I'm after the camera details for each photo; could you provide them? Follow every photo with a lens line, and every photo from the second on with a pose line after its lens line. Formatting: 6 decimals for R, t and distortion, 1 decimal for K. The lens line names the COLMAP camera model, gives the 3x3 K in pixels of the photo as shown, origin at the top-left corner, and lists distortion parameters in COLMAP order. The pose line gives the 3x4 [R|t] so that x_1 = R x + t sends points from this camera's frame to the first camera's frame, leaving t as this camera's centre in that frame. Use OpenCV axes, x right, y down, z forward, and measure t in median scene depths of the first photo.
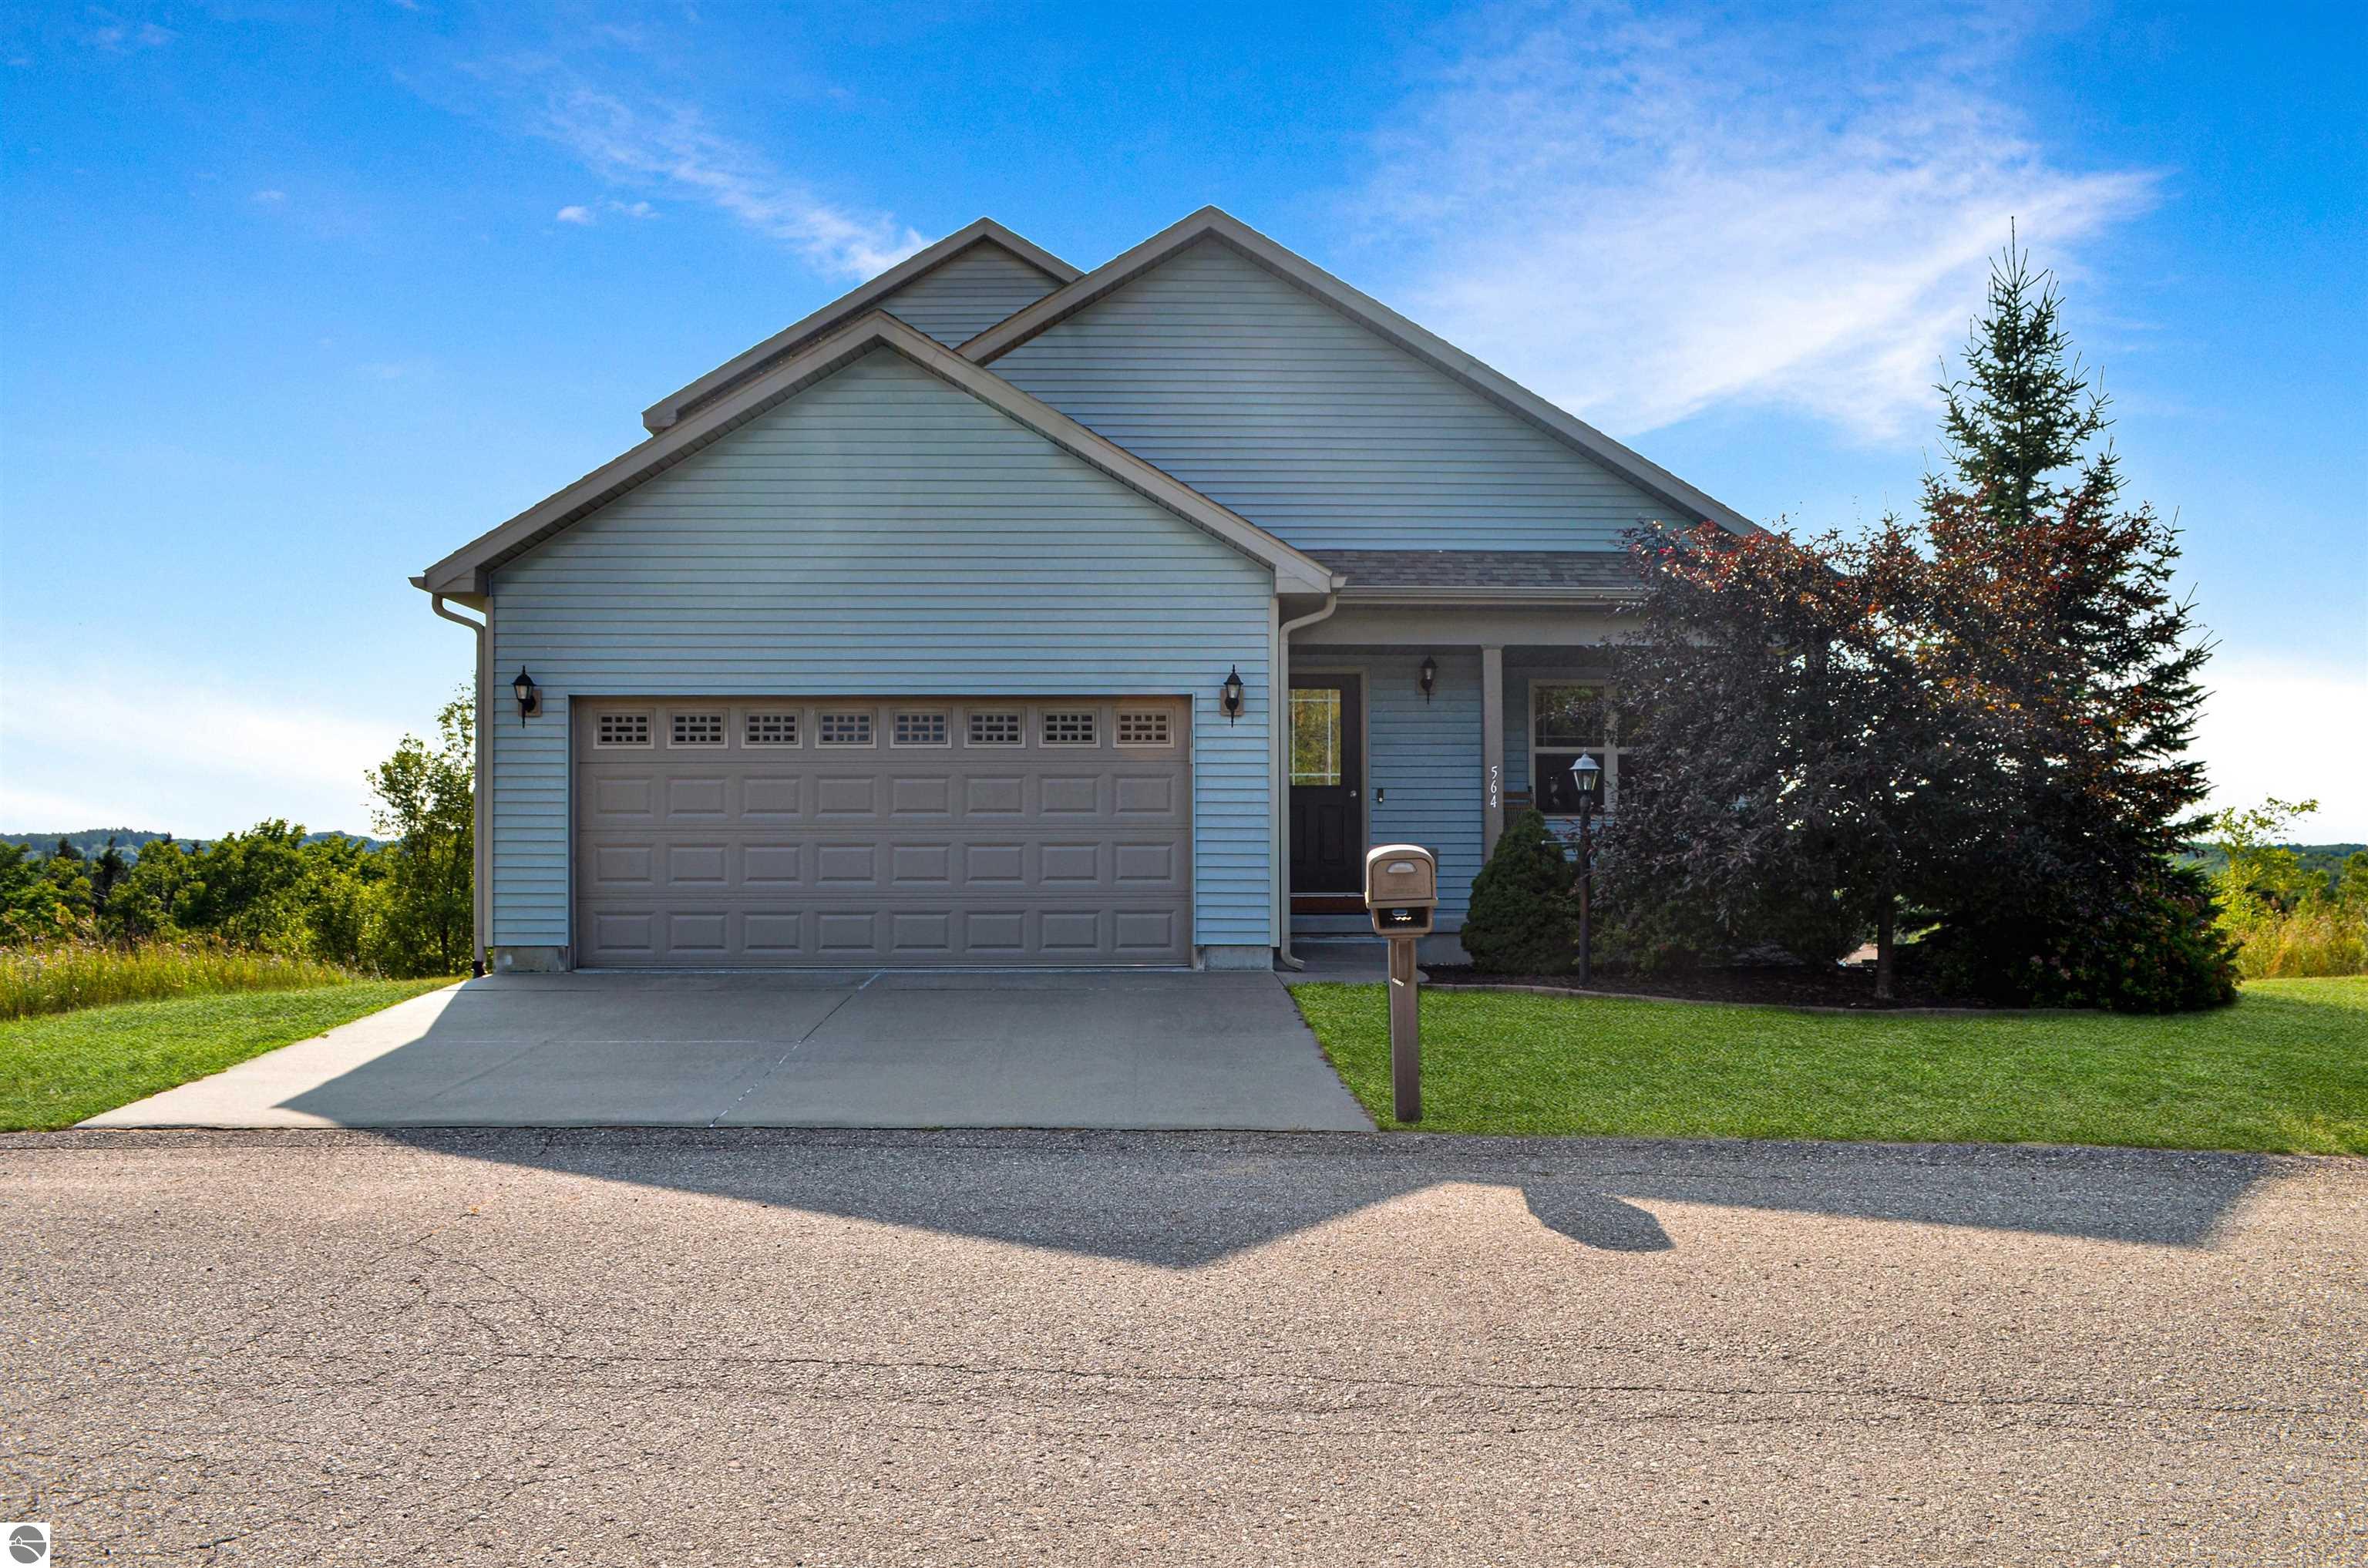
lens RADIAL K [[1782.6, 0, 1184.0], [0, 1782.6, 784.0], [0, 0, 1]] dist [-0.050132, -0.001228]
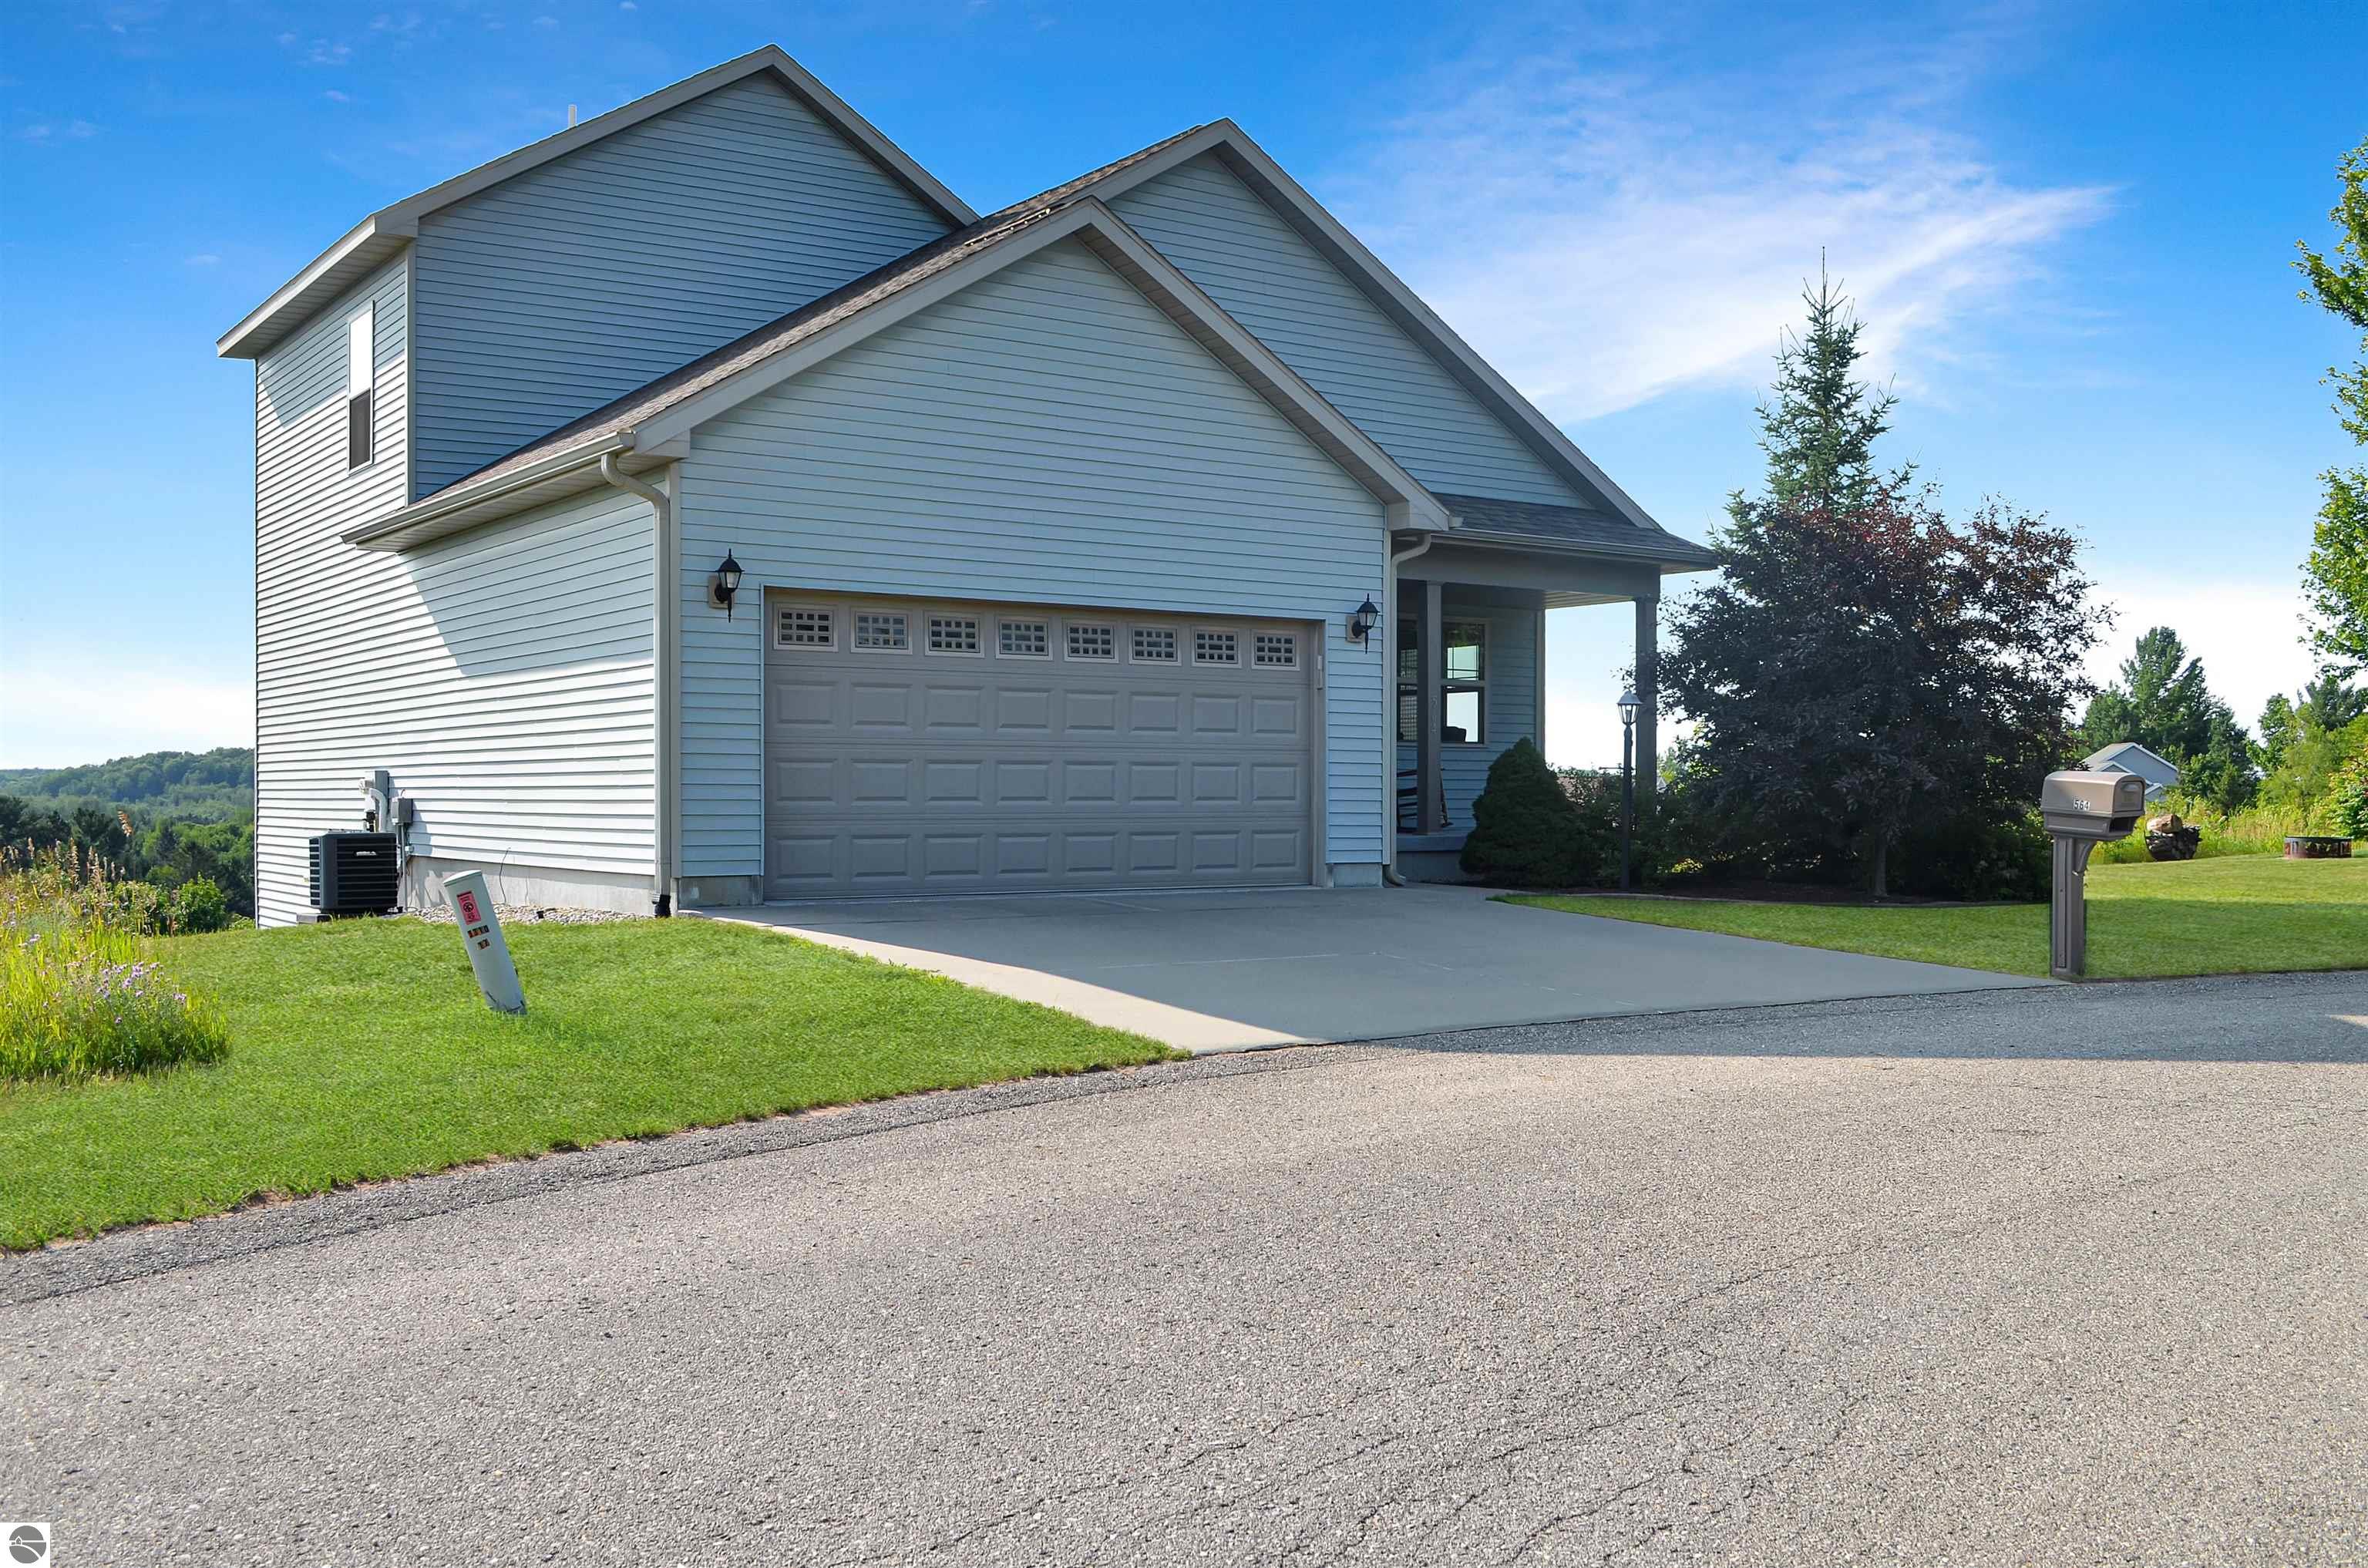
lens RADIAL K [[2235.3, 0, 1184.9], [0, 2235.3, 714.5], [0, 0, 1]] dist [0.002054, 0.000473]
pose [[0.827089, 0.024260, 0.561547, -0.779155], [-0.031361, 0.999504, 0.003011, 0.002860], [-0.561195, -0.020101, 0.827440, -0.022190]]
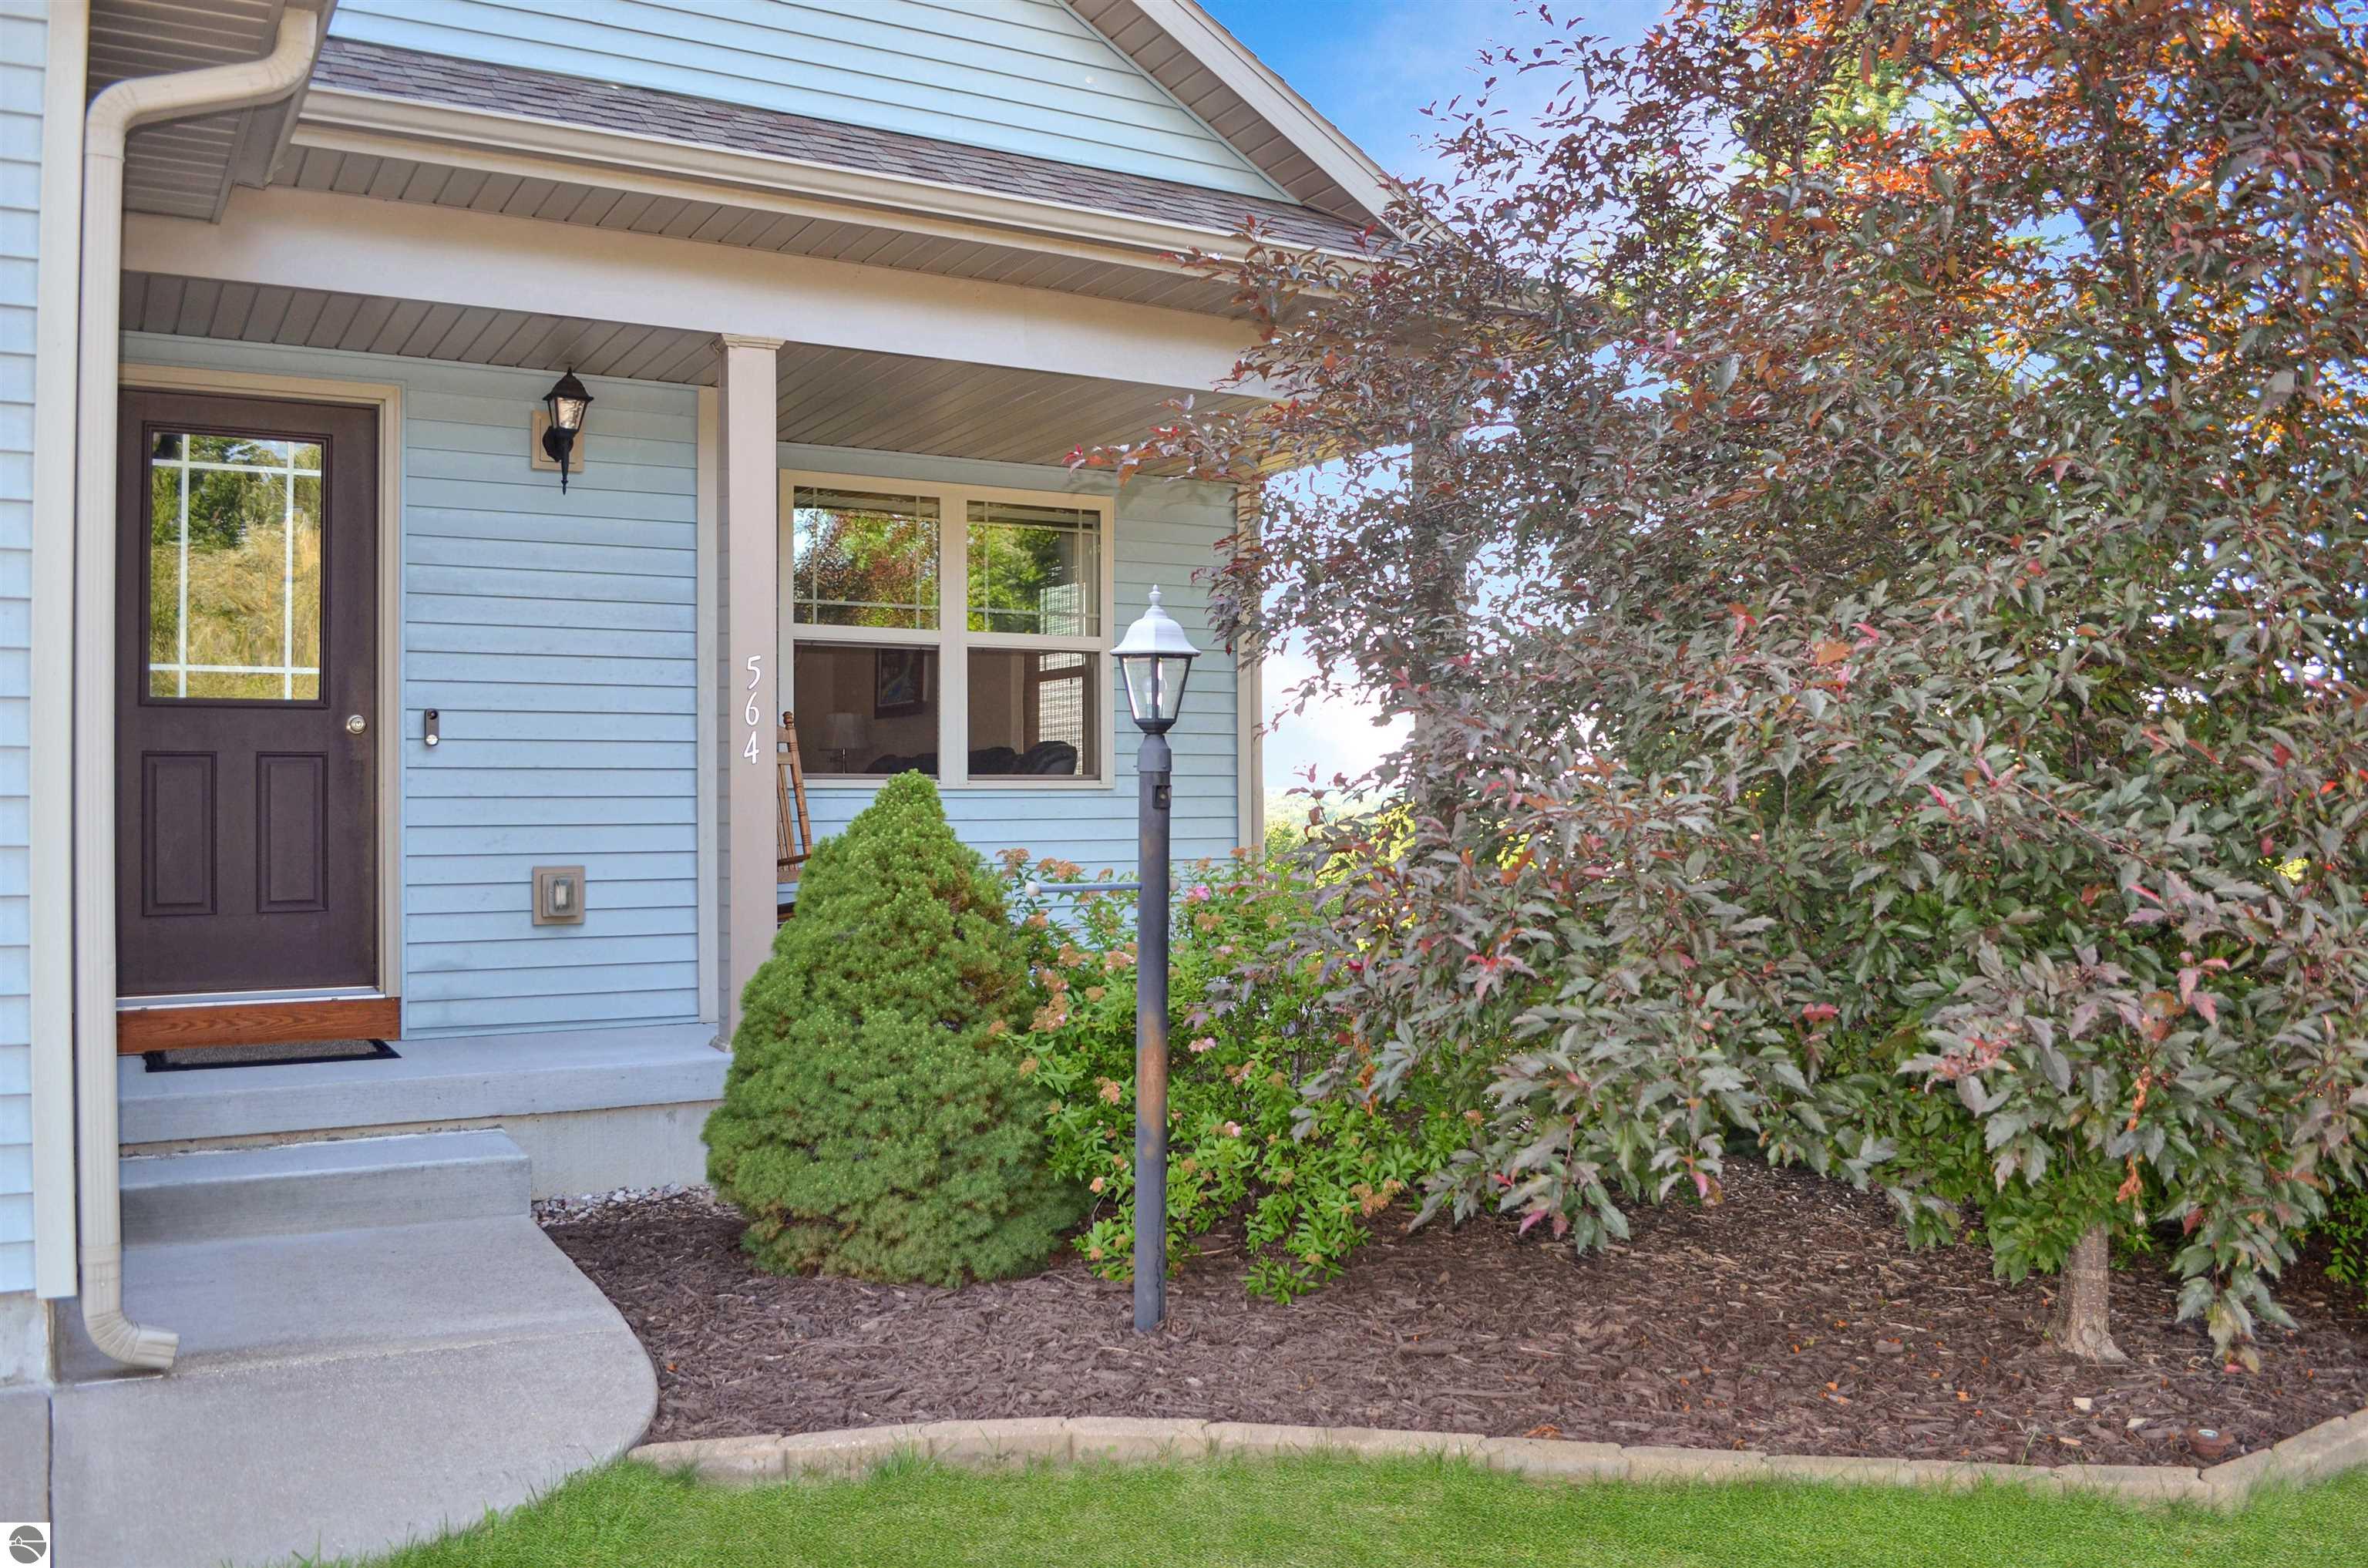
lens RADIAL K [[1899.7, 0, 1184.0], [0, 1899.7, 784.0], [0, 0, 1]] dist [-0.059457, -0.003423]
pose [[0.867418, 0.000307, 0.497580, 0.058936], [-0.017538, 0.999397, 0.029957, 0.004071], [-0.497271, -0.034711, 0.866900, 0.674909]]
